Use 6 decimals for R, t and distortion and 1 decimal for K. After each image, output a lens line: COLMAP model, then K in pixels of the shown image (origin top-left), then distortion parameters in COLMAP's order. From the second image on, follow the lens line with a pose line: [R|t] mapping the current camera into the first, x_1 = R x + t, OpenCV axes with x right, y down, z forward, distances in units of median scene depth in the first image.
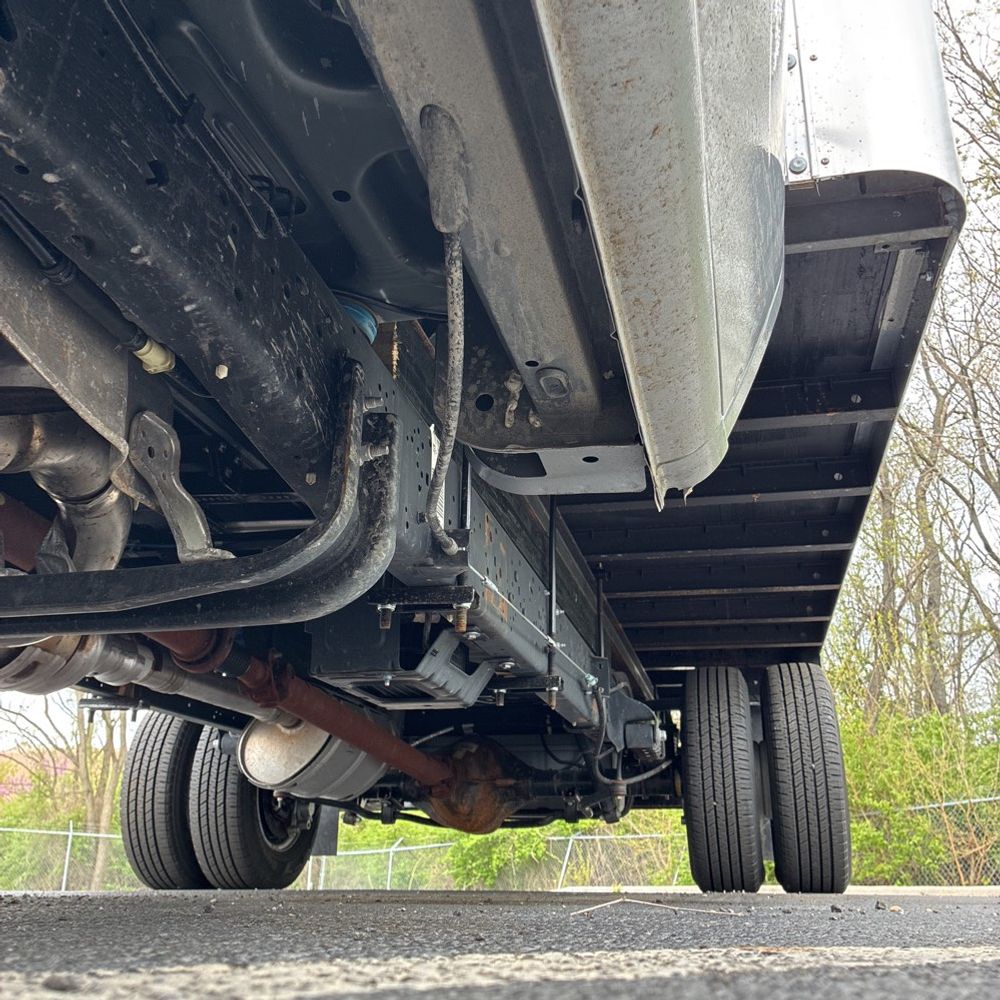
lens RADIAL K [[1018.6, 0, 502.5], [0, 1018.6, 504.6], [0, 0, 1]] dist [0.017656, 0.000000]
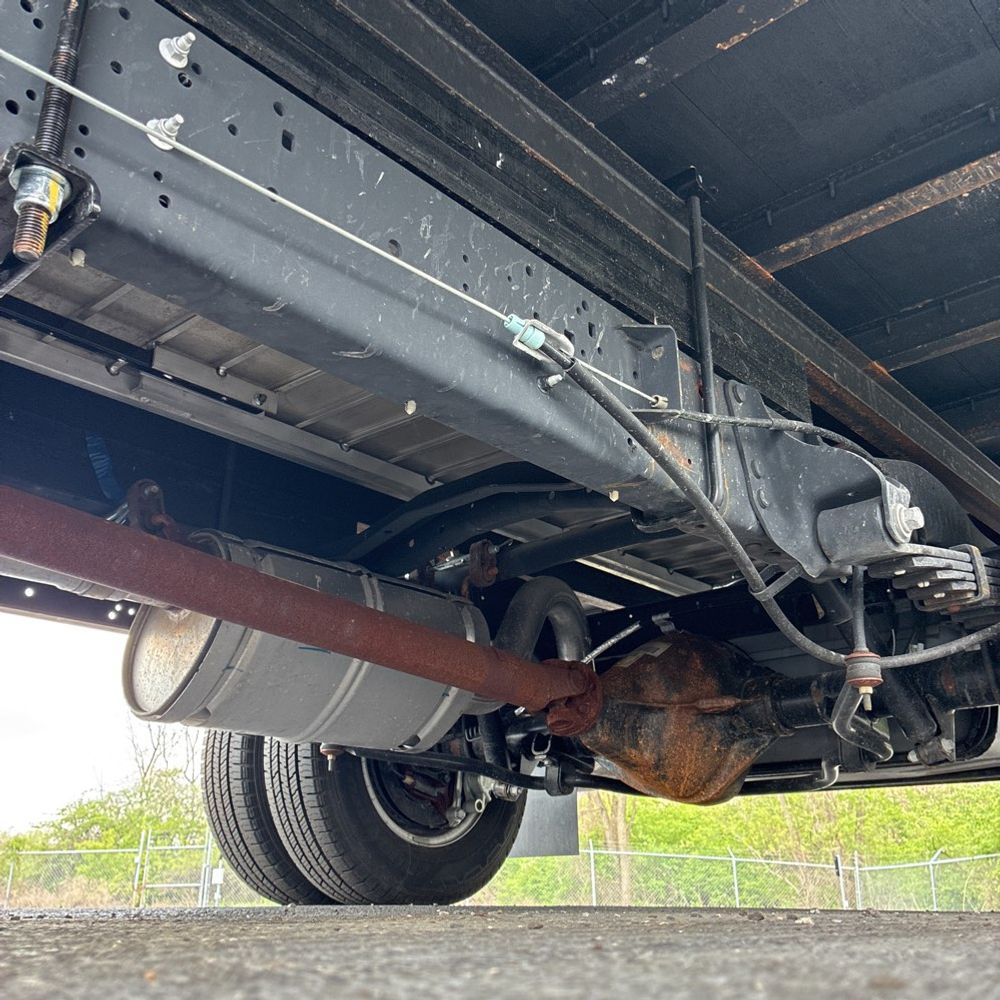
lens RADIAL K [[1018.6, 0, 495.3], [0, 1018.6, 499.3], [0, 0, 1]] dist [0.017656, 0.000000]
pose [[0.872707, -0.182630, -0.452800, 0.154440], [0.173561, 0.982875, -0.061914, 0.168573], [0.456353, -0.024556, 0.889460, 0.442573]]
